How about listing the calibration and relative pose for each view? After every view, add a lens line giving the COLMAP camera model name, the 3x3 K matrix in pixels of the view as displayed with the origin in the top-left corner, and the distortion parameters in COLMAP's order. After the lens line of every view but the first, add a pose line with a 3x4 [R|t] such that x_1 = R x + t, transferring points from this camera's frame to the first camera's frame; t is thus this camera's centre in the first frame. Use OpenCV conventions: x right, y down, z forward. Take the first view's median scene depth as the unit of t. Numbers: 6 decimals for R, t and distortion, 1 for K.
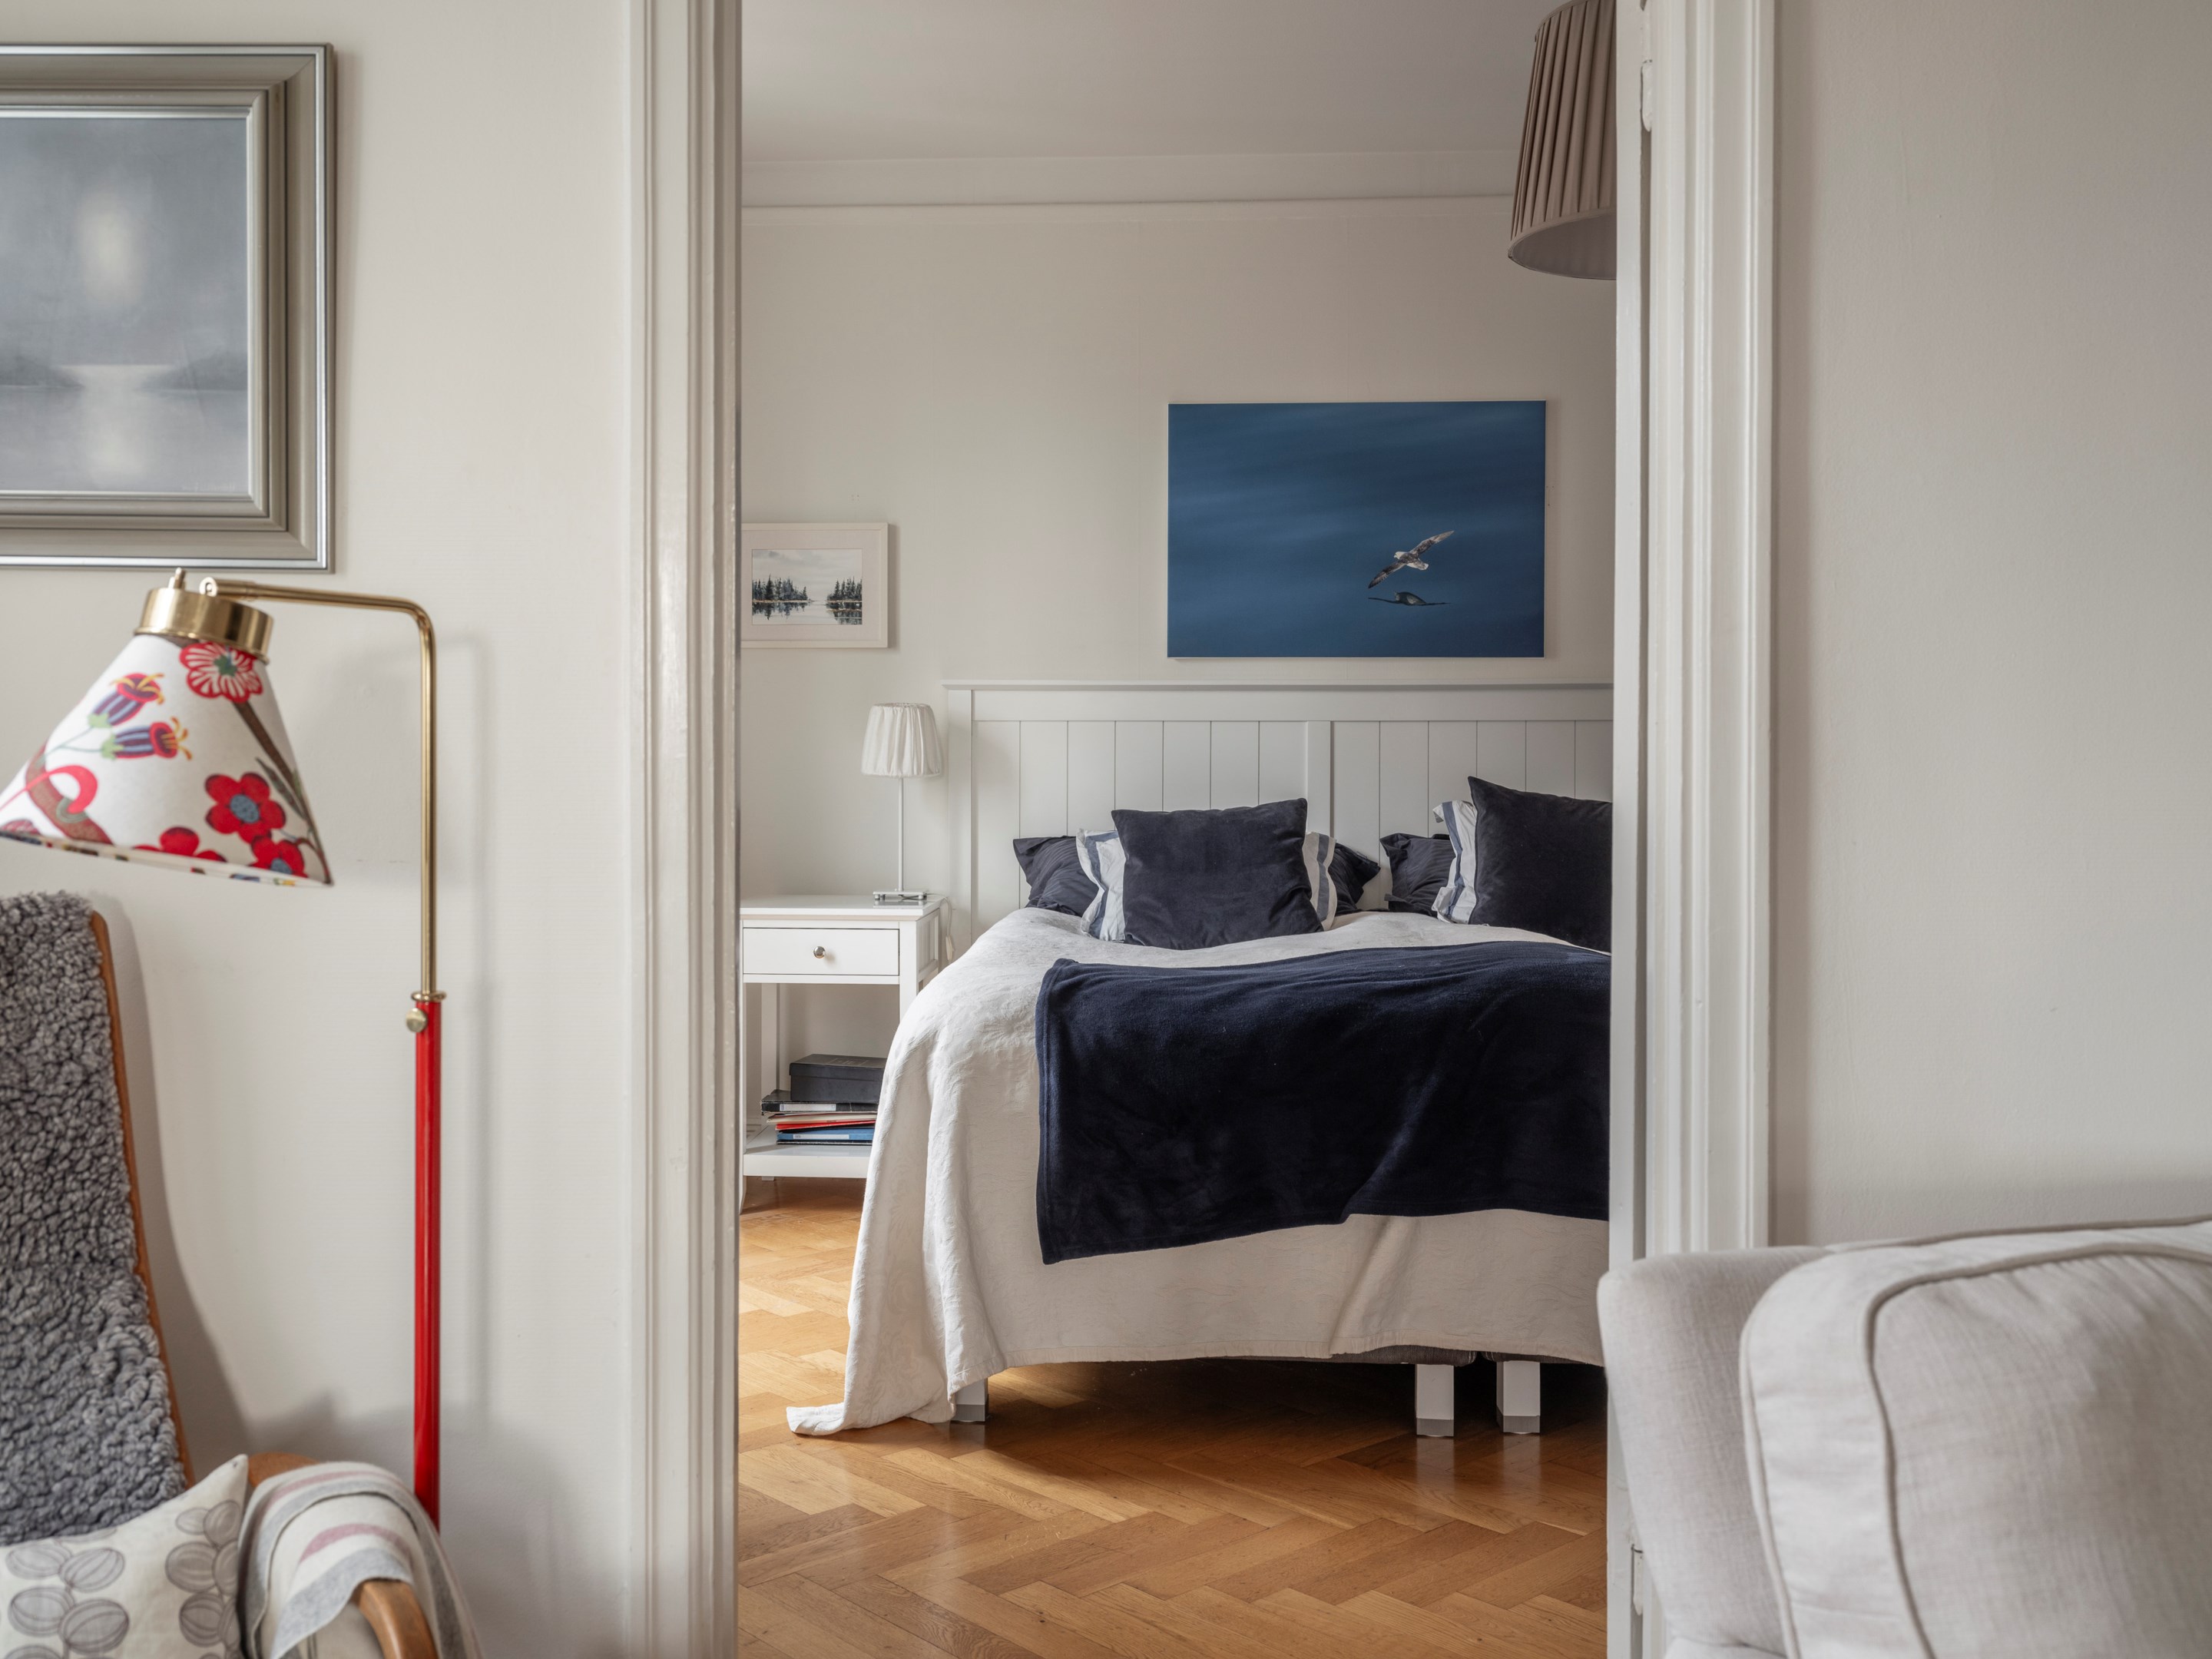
lens RADIAL K [[1997.6, 0, 1021.9], [0, 1997.6, 776.1], [0, 0, 1]] dist [-0.009351, -0.008230]
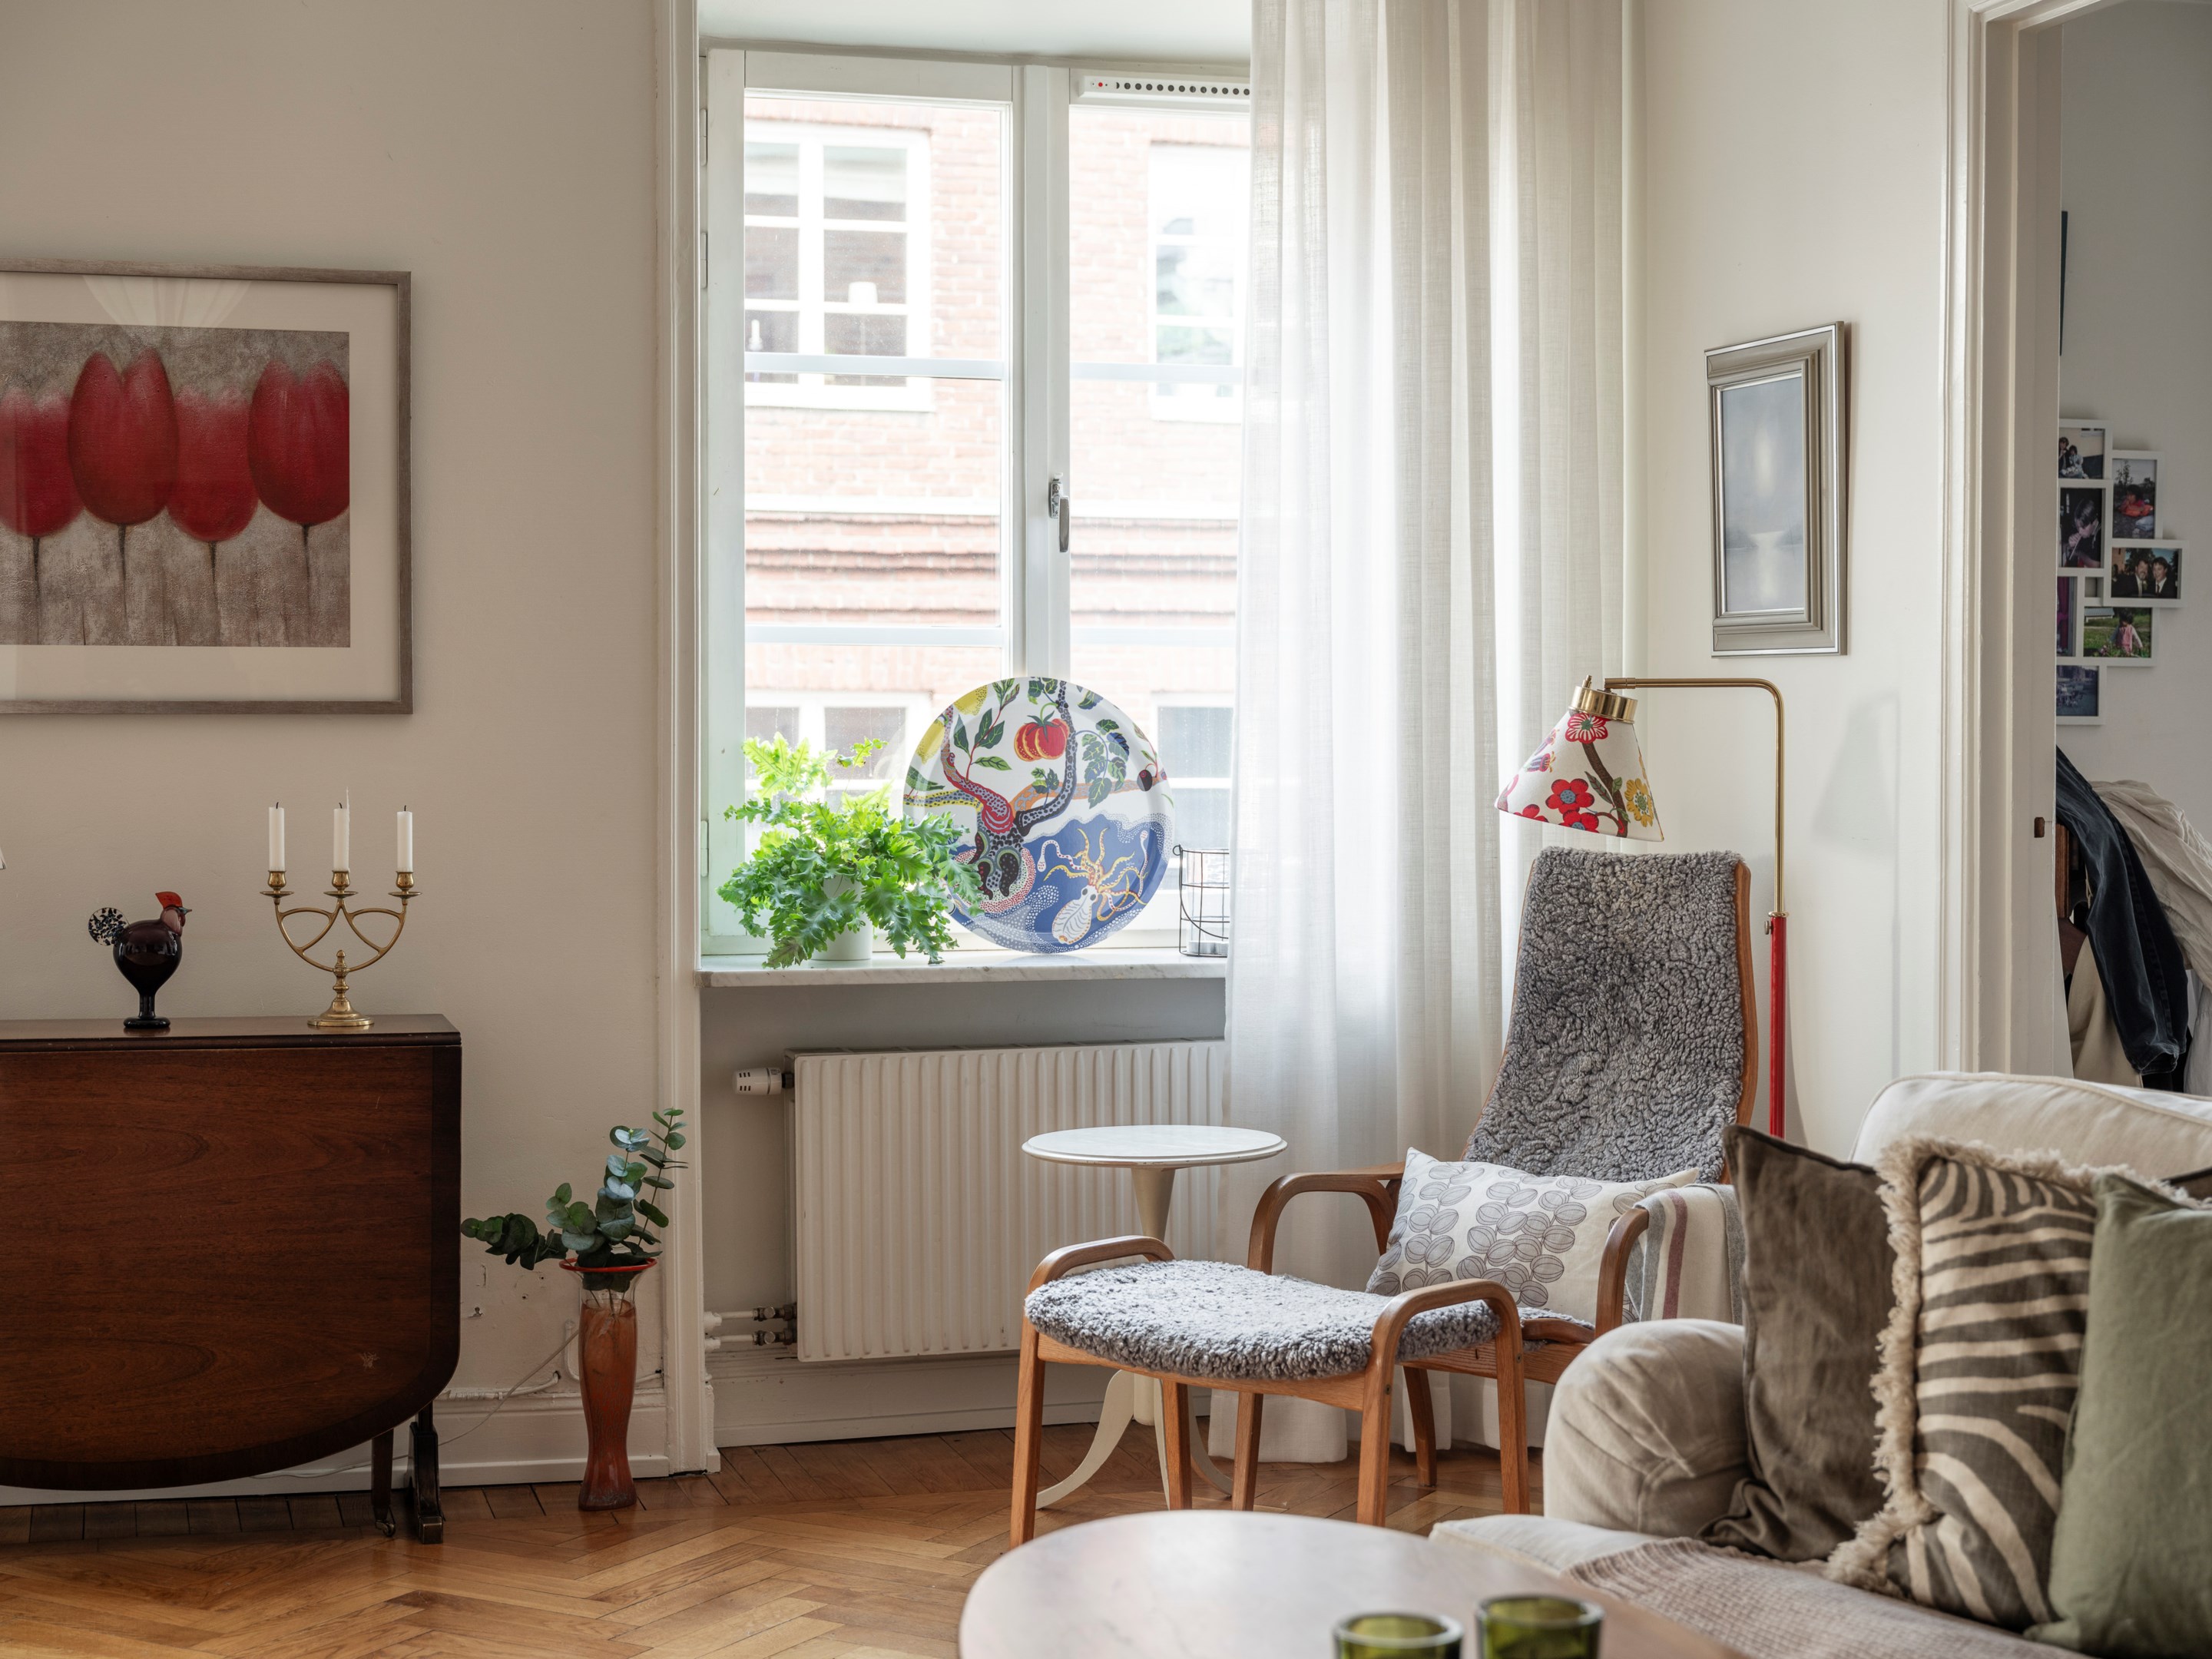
lens RADIAL K [[3402.7, 0, 1031.8], [0, 3402.7, 836.6], [0, 0, 1]] dist [0.013851, -0.059882]
pose [[0.312418, 0.023768, -0.949647, 1.188584], [-0.014653, 0.999689, 0.020200, -0.002216], [0.949832, 0.007605, 0.312669, -0.263612]]
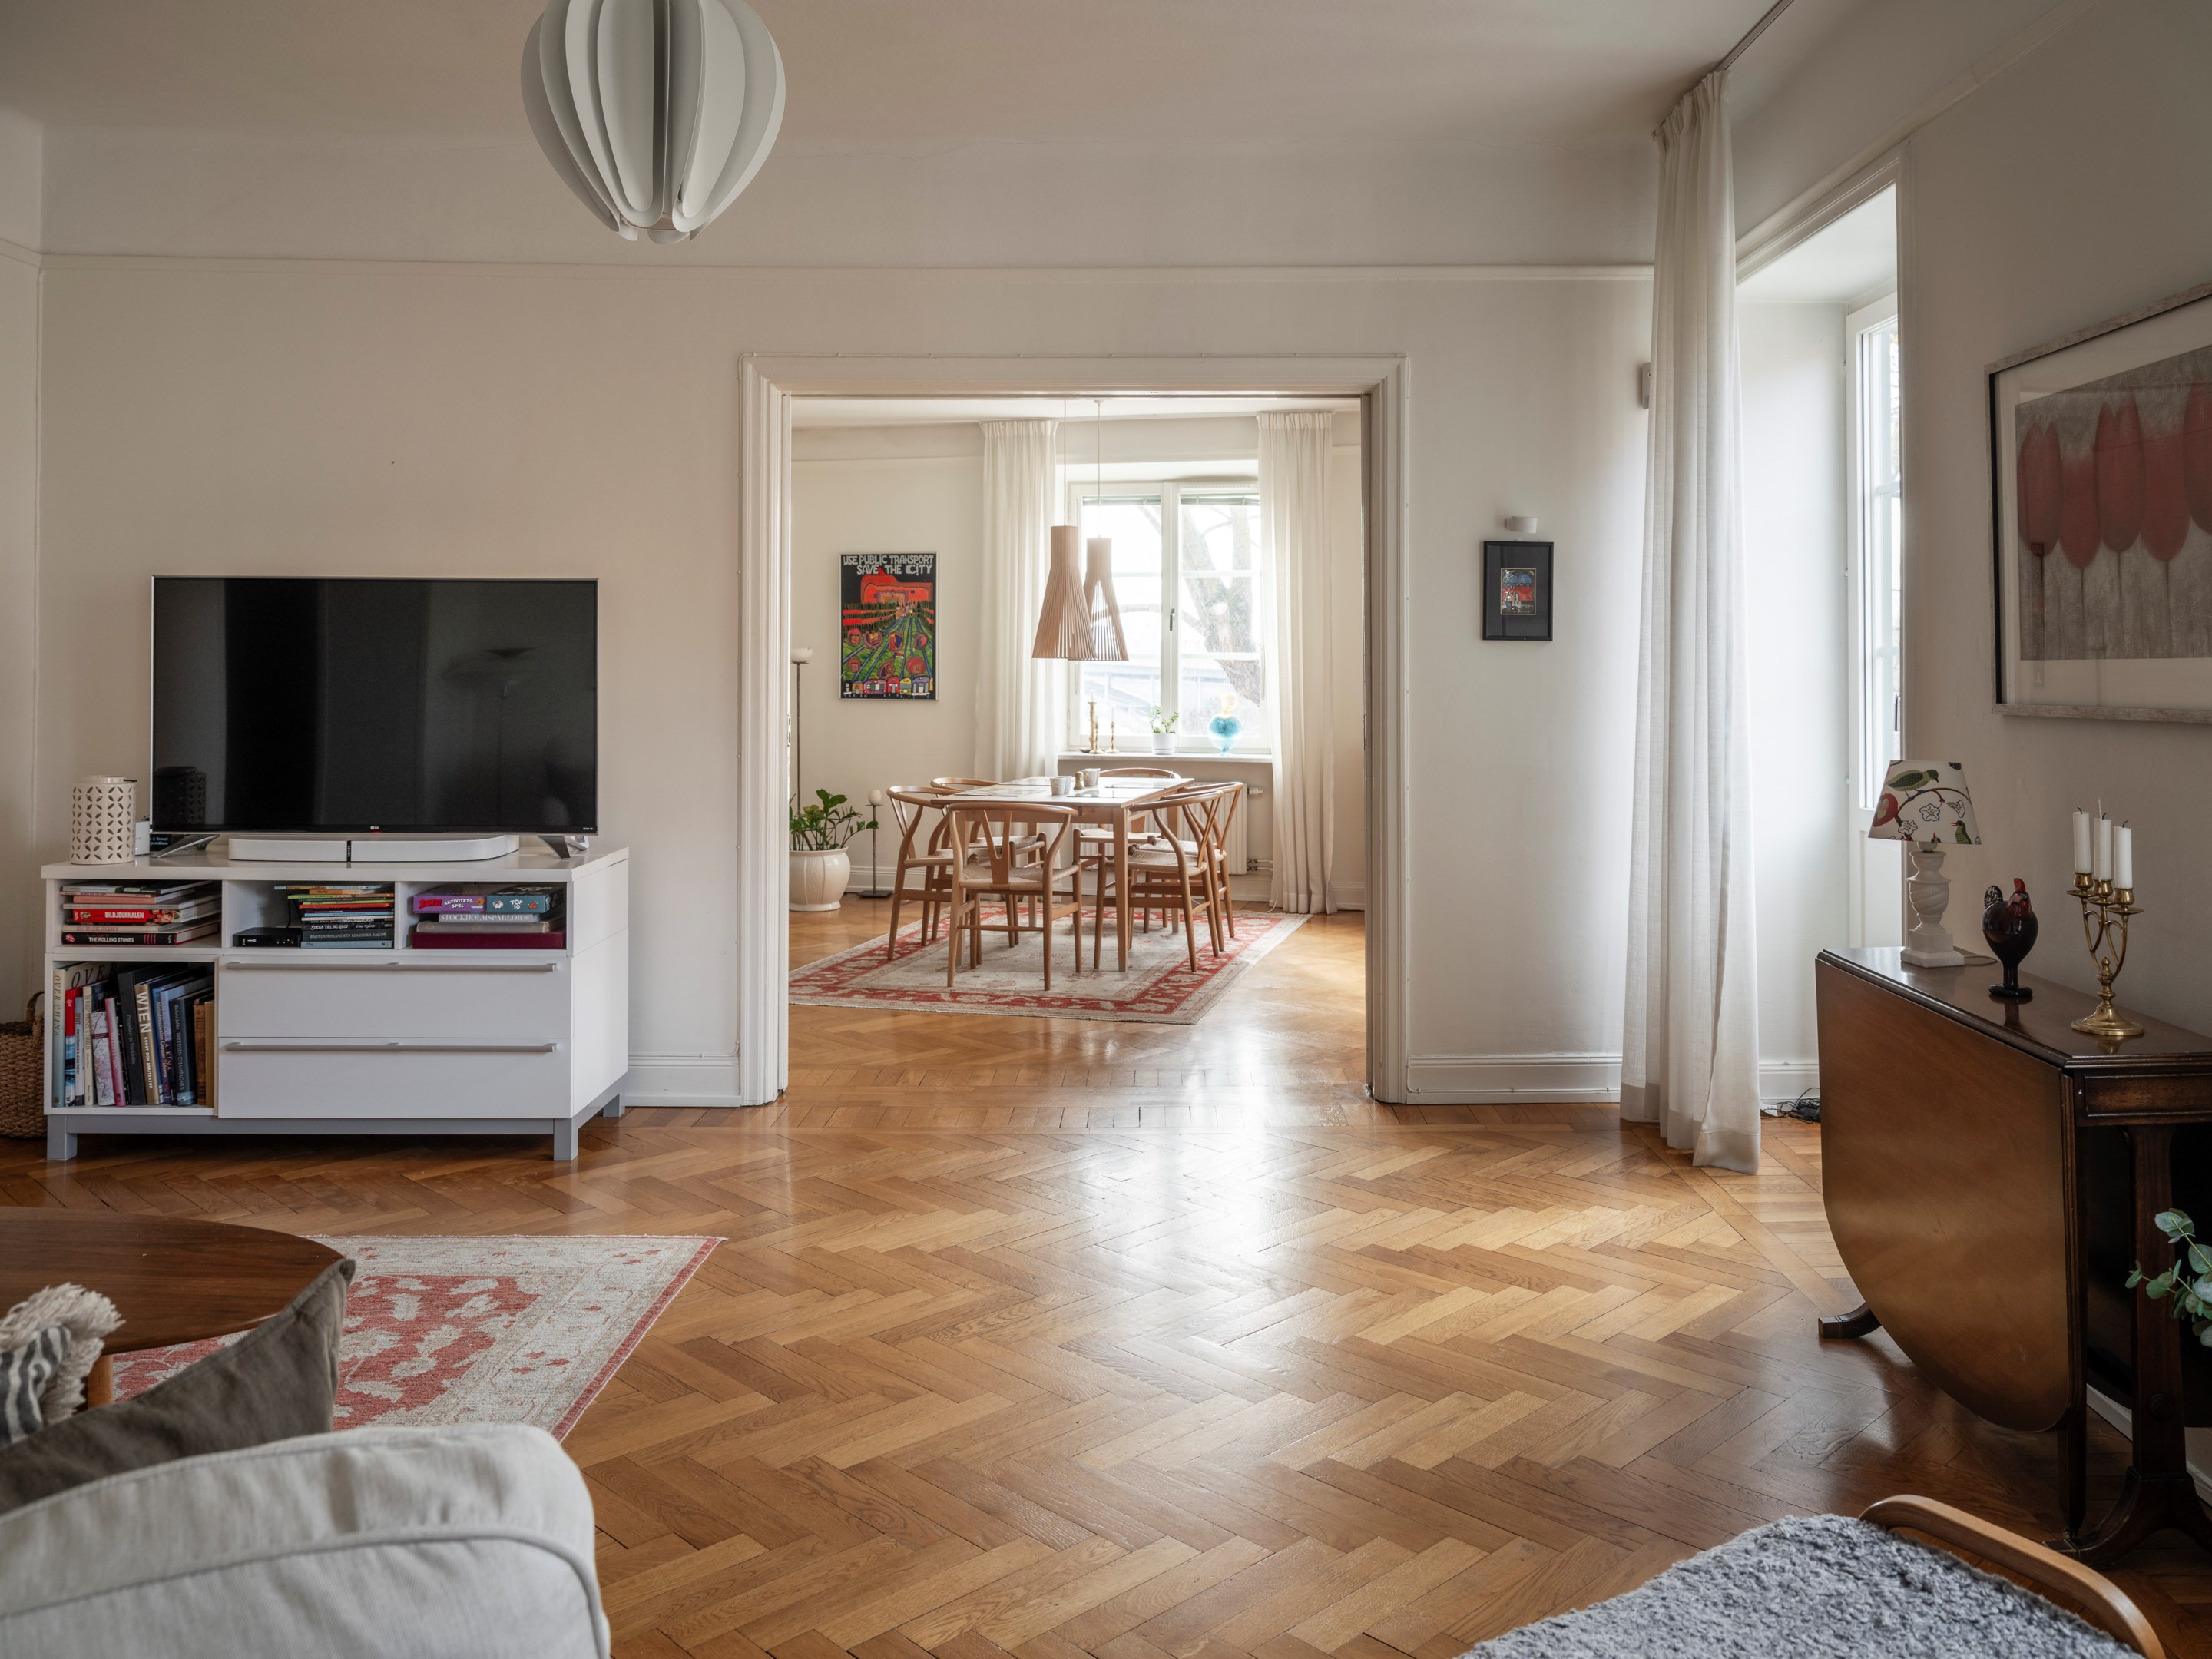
lens RADIAL K [[1712.2, 0, 1124.7], [0, 1712.2, 700.4], [0, 0, 1]] dist [-0.002709, -0.000315]
pose [[-0.999026, -0.002294, -0.044063, 0.062099], [-0.003665, 0.999511, 0.031059, -0.059427], [0.043970, 0.031190, -0.998546, 0.735111]]
